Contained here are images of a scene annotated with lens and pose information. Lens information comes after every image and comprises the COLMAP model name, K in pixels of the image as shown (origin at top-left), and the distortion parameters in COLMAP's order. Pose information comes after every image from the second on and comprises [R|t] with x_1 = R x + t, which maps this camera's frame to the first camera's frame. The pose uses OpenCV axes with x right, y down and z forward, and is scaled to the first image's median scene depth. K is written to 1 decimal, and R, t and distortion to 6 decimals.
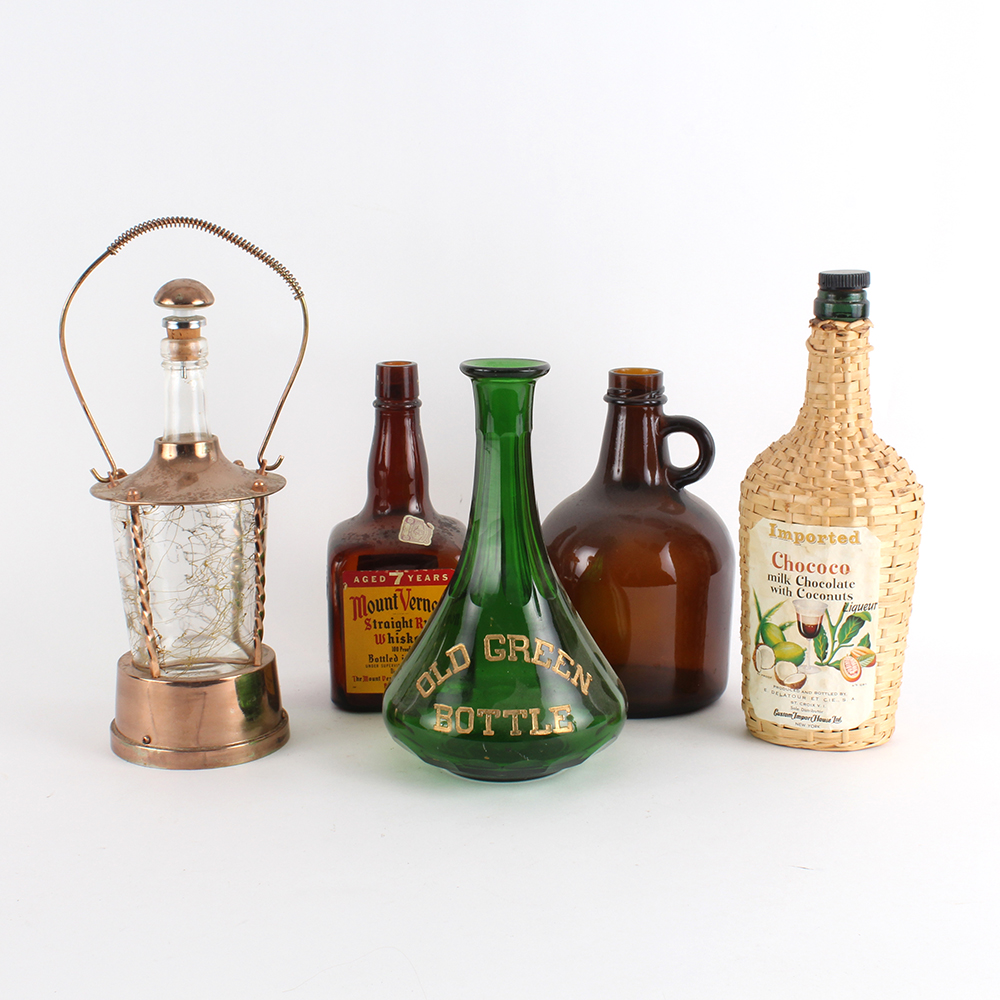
lens RADIAL K [[1909.2, 0, 500.0], [0, 1909.2, 428.0], [0, 0, 1]] dist [-0.009783, 0.121255]
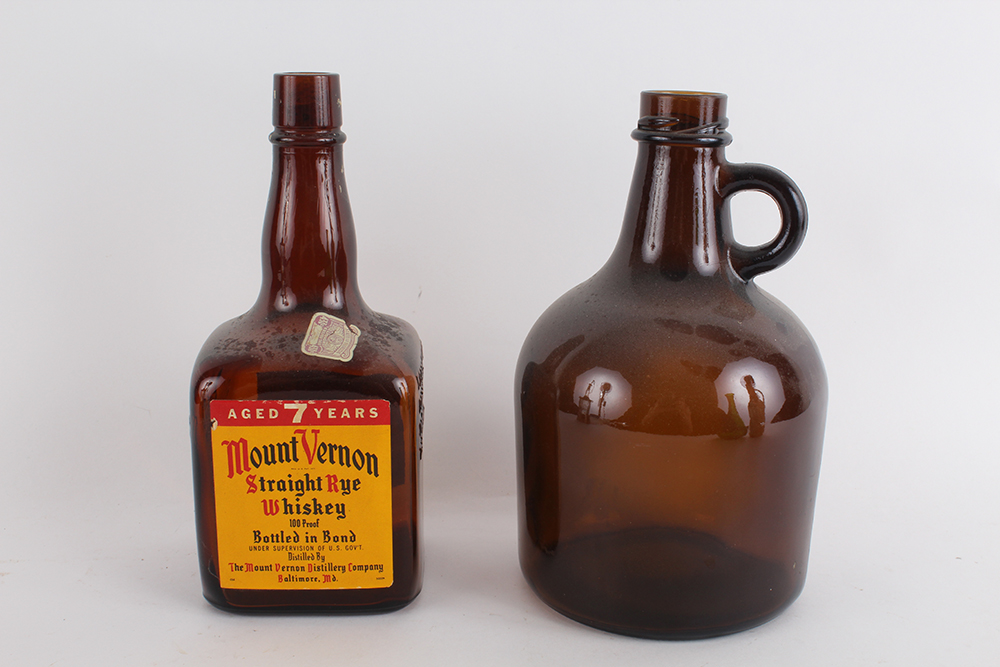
lens RADIAL K [[1295.2, 0, 500.0], [0, 1295.2, 333.5], [0, 0, 1]] dist [0.000931, 0.000663]
pose [[0.999733, 0.019514, -0.012366, 0.017328], [-0.018703, 0.997860, 0.062656, 0.024673], [0.013563, -0.062408, 0.997959, 0.575675]]
